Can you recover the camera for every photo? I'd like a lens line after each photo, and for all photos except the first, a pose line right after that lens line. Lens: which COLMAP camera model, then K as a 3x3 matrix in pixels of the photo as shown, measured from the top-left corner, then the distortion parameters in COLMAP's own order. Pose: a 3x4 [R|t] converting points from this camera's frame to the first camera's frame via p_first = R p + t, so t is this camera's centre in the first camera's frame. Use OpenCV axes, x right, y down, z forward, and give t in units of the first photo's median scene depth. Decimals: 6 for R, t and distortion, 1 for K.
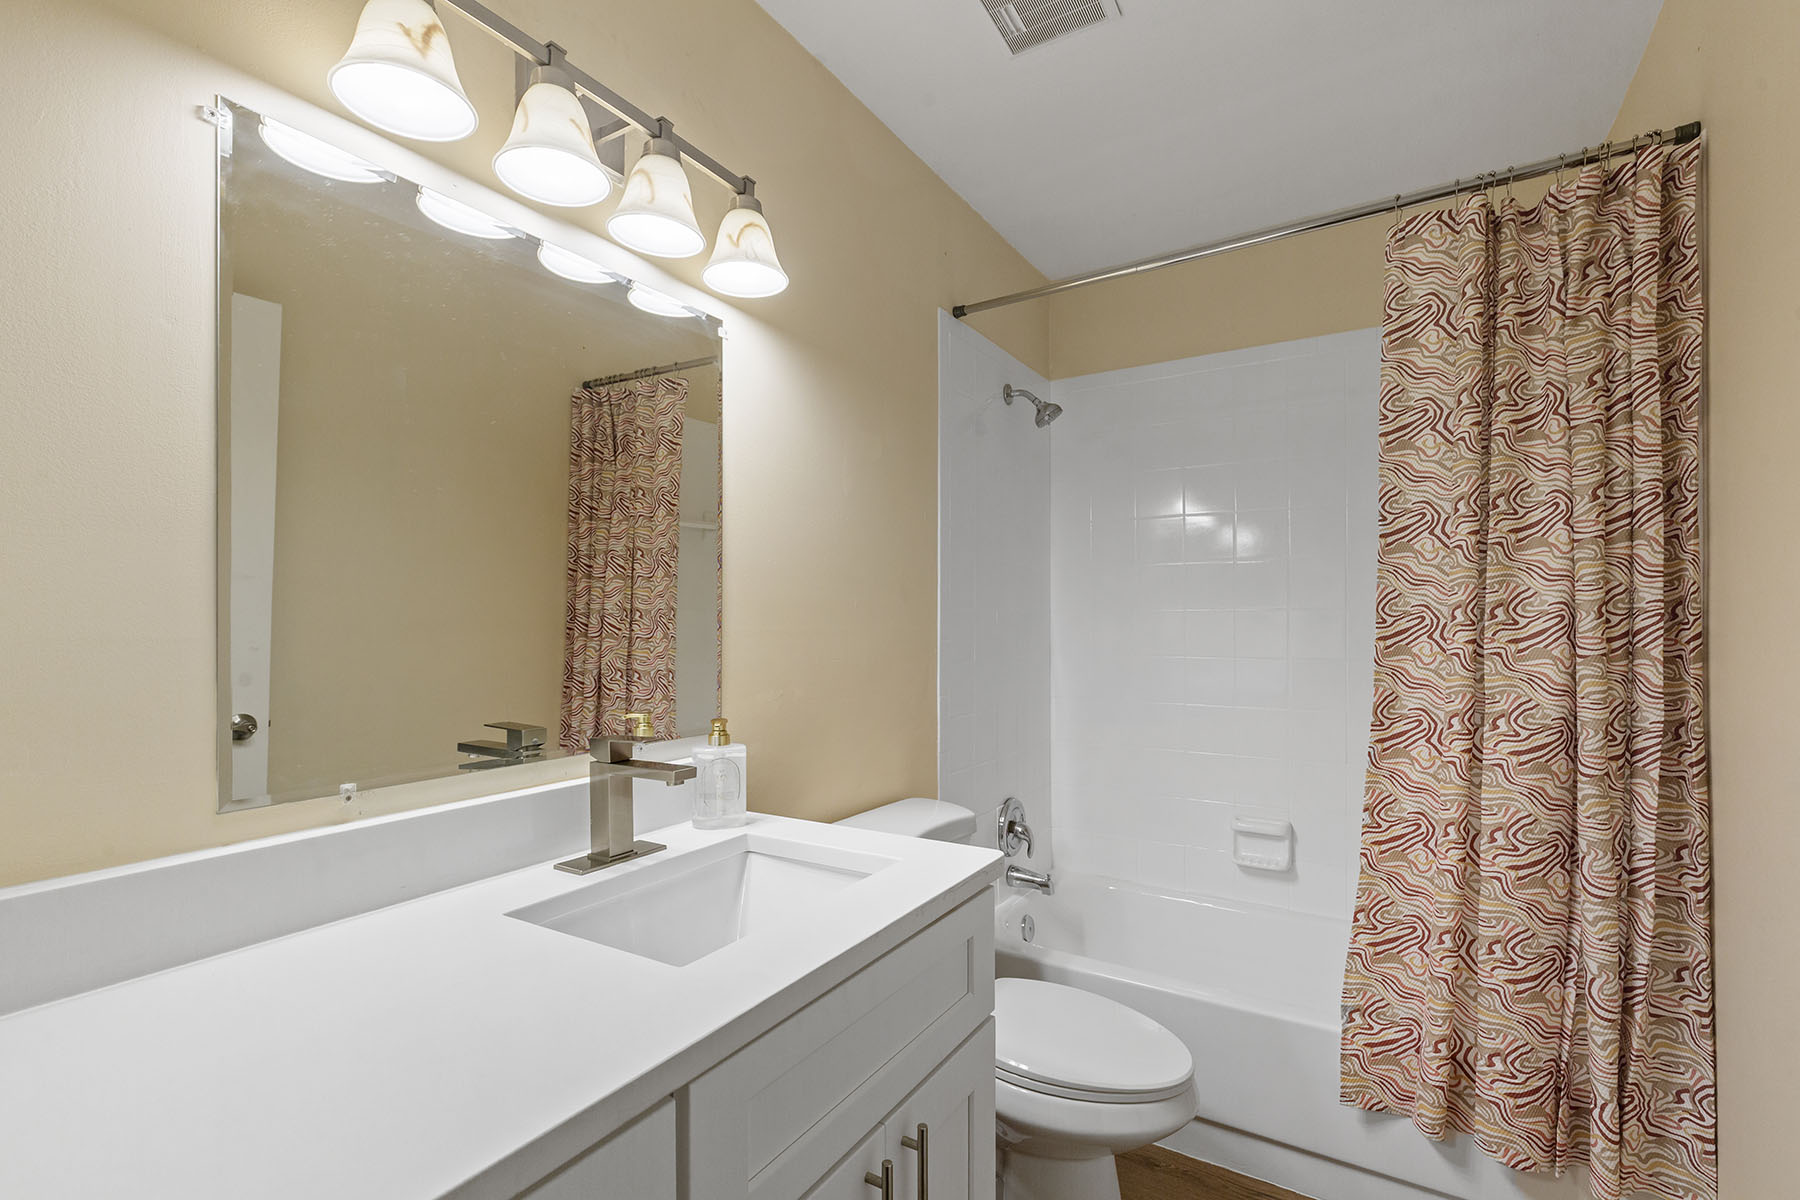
lens RADIAL K [[817.4, 0, 887.0], [0, 817.4, 608.6], [0, 0, 1]] dist [0.008373, -0.001576]
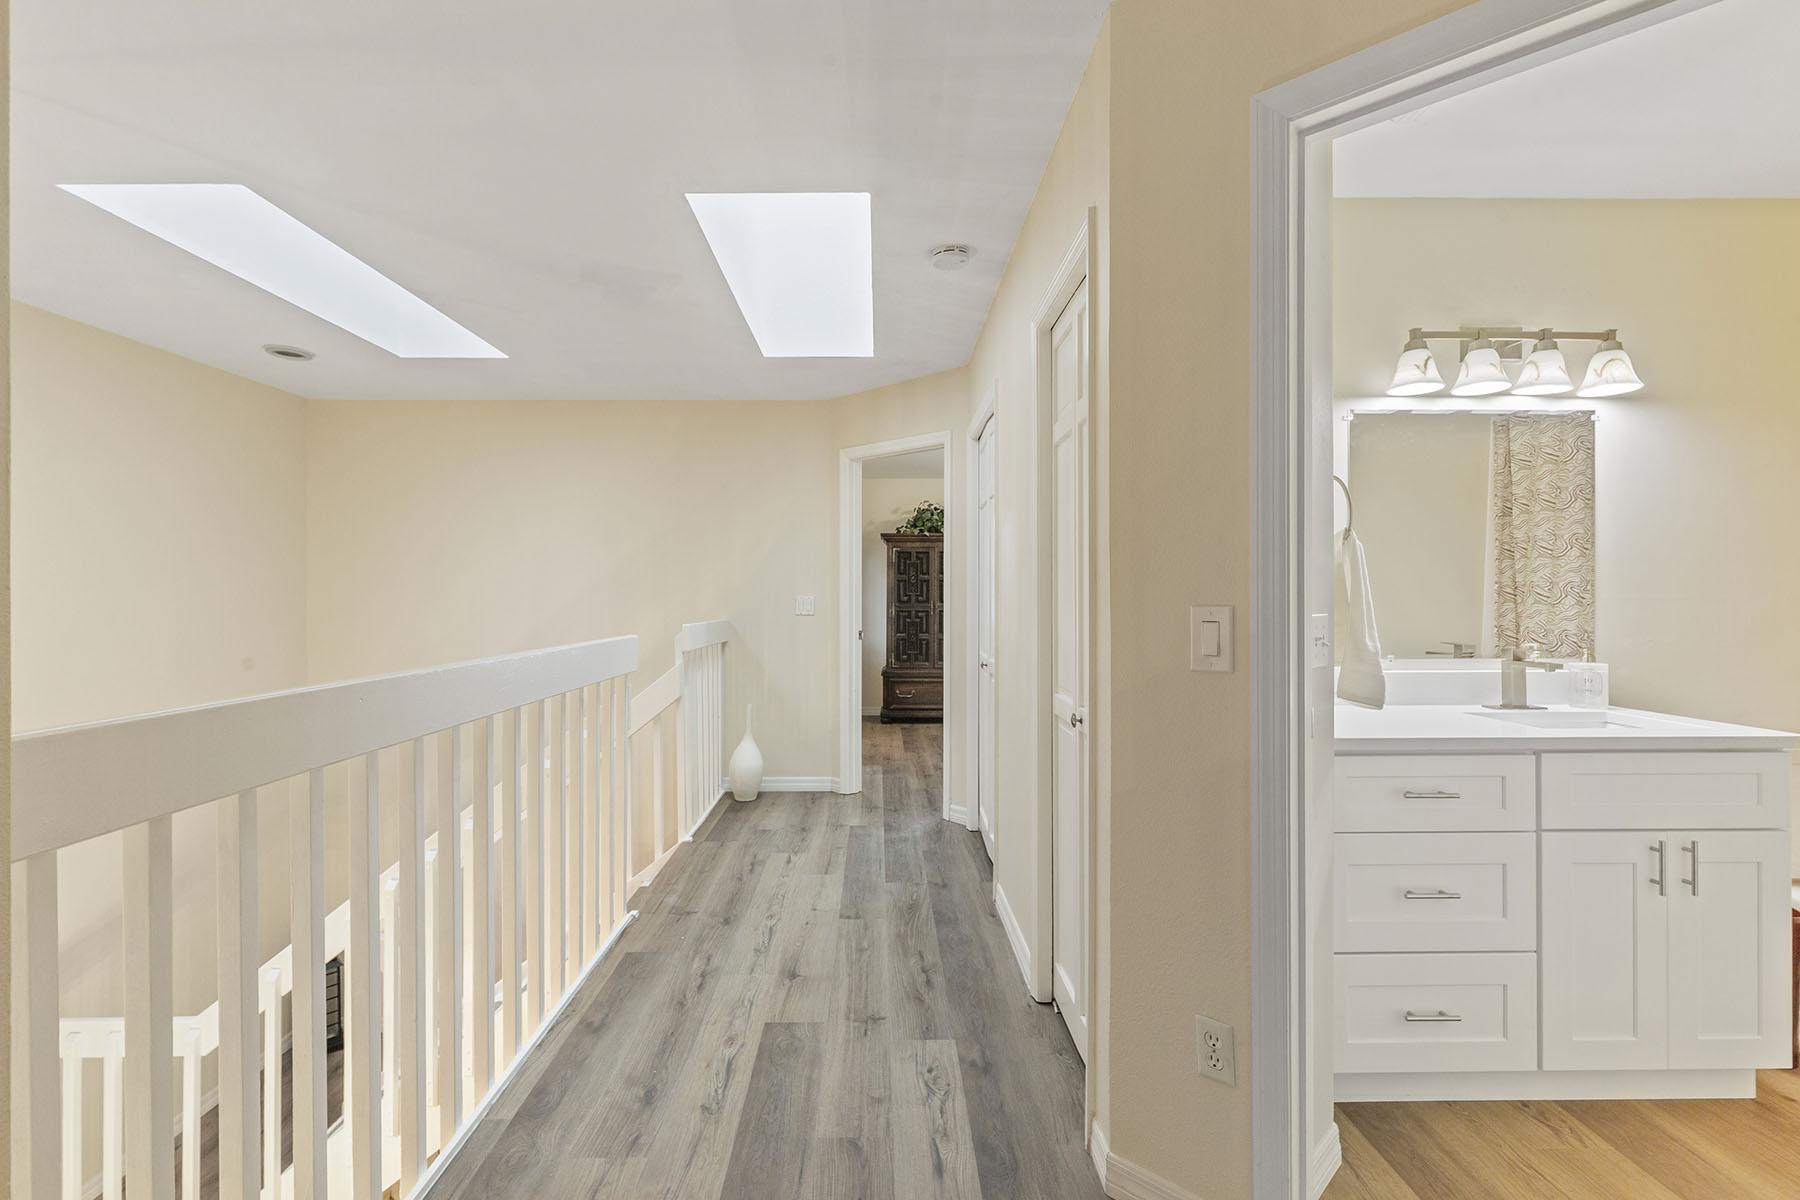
lens RADIAL K [[817.4, 0, 896.2], [0, 817.4, 598.9], [0, 0, 1]] dist [0.008373, -0.001576]
pose [[0.548792, 0.005434, -0.835941, 0.500976], [0.015566, 0.999739, 0.016718, -0.024473], [0.835814, -0.022187, 0.548565, -1.332760]]
